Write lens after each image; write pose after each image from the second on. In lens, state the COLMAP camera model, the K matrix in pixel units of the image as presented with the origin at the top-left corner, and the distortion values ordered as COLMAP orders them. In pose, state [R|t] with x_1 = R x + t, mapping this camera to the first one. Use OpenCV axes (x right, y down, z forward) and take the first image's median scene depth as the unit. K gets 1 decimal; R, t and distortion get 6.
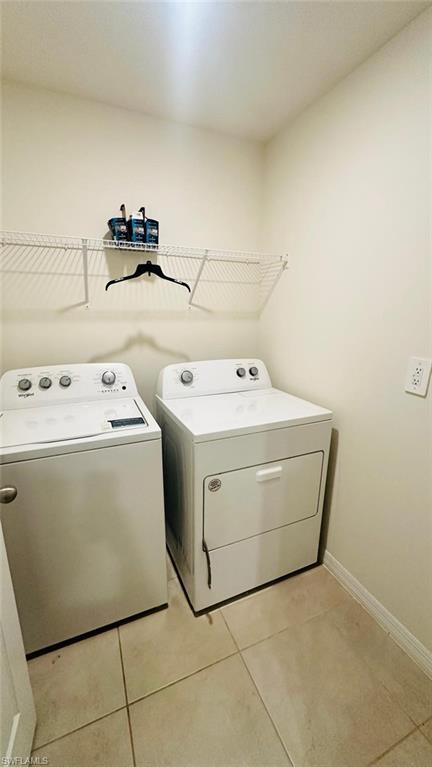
lens RADIAL K [[303.7, 0, 215.5], [0, 303.7, 384.1], [0, 0, 1]] dist [-0.007825, 0.002121]
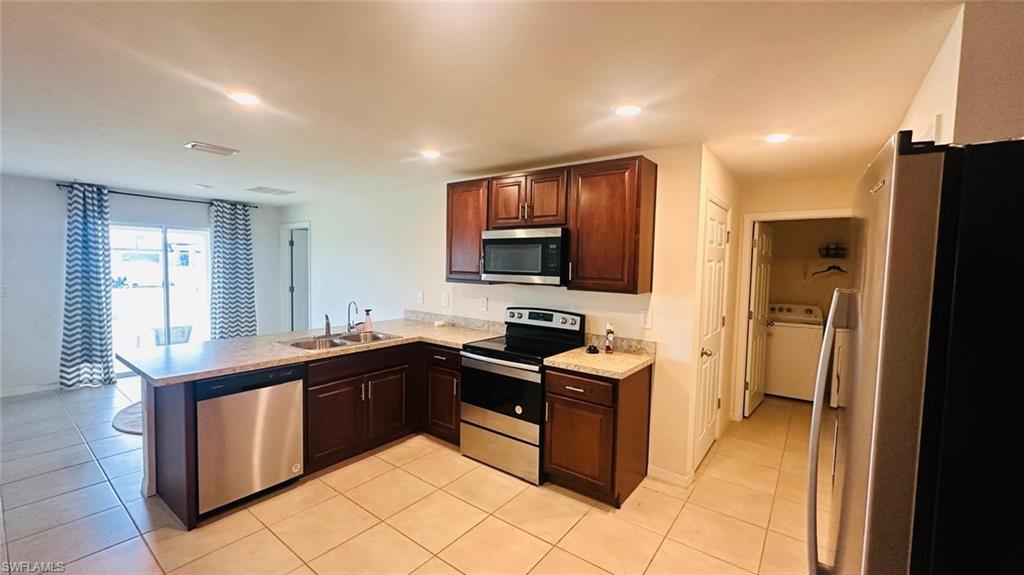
lens RADIAL K [[405.5, 0, 511.5], [0, 405.5, 290.0], [0, 0, 1]] dist [-0.007825, 0.002121]
pose [[0.497199, 0.056624, -0.865787, 1.308118], [-0.219866, 0.973520, -0.062593, 0.562451], [0.839316, 0.221478, 0.496483, -2.746867]]
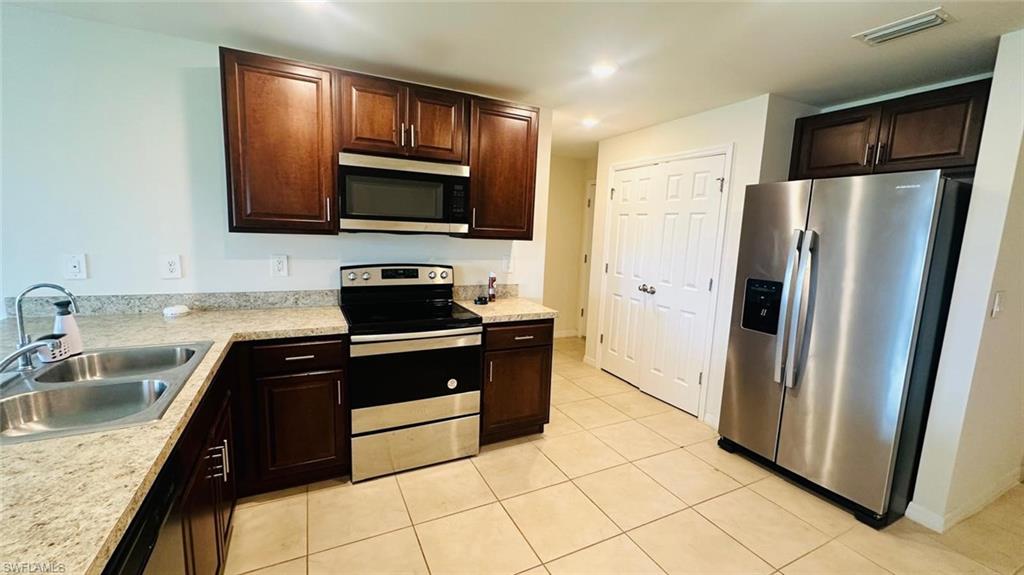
lens RADIAL K [[405.5, 0, 512.4], [0, 405.5, 290.1], [0, 0, 1]] dist [-0.007825, 0.002121]
pose [[0.997777, 0.021539, 0.063070, -0.180097], [-0.015909, 0.995955, -0.088437, 0.754887], [-0.064720, 0.087237, 0.994083, -3.286215]]
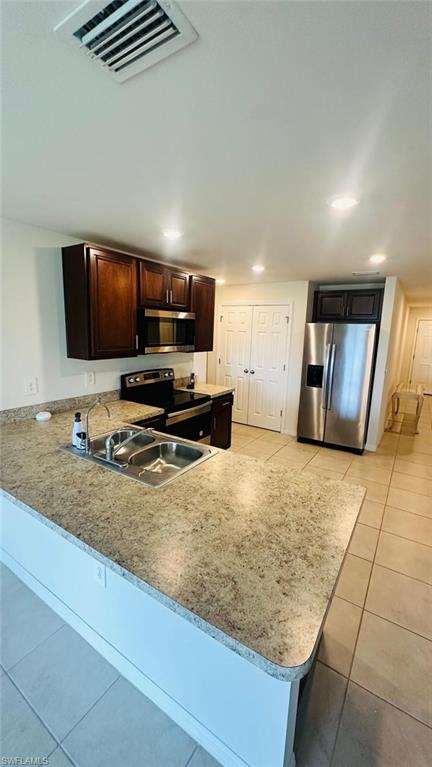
lens RADIAL K [[303.7, 0, 217.0], [0, 303.7, 382.3], [0, 0, 1]] dist [-0.007825, 0.002121]
pose [[0.834004, -0.078601, 0.546132, -1.402103], [0.106654, 0.994099, -0.019798, 0.672248], [-0.541353, 0.074758, 0.837465, -3.599467]]
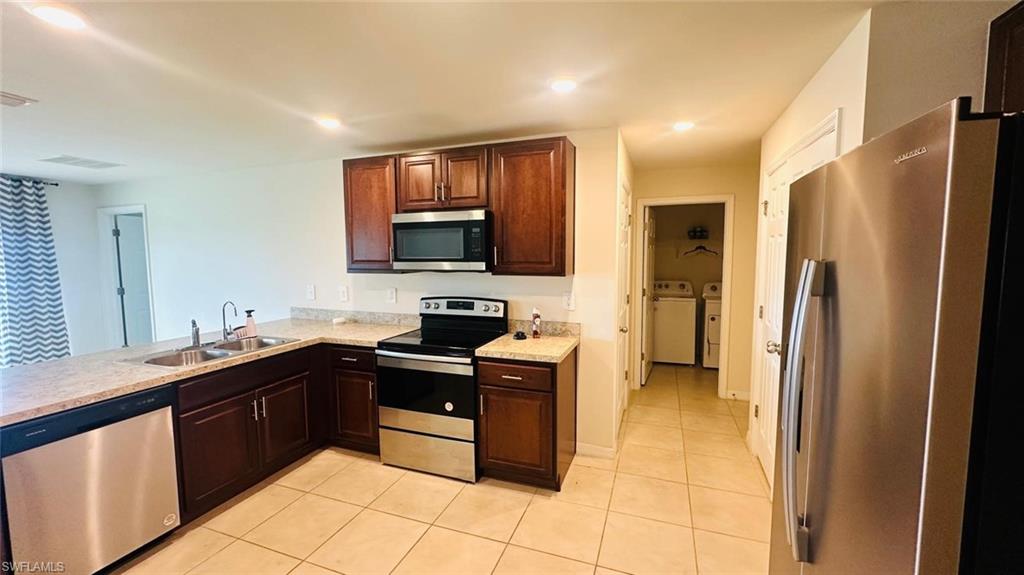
lens RADIAL K [[405.5, 0, 510.5], [0, 405.5, 289.8], [0, 0, 1]] dist [-0.007825, 0.002121]
pose [[0.727118, 0.048652, -0.684786, 1.087428], [-0.149587, 0.984746, -0.088871, 0.599086], [0.670017, 0.167055, 0.723305, -2.834551]]
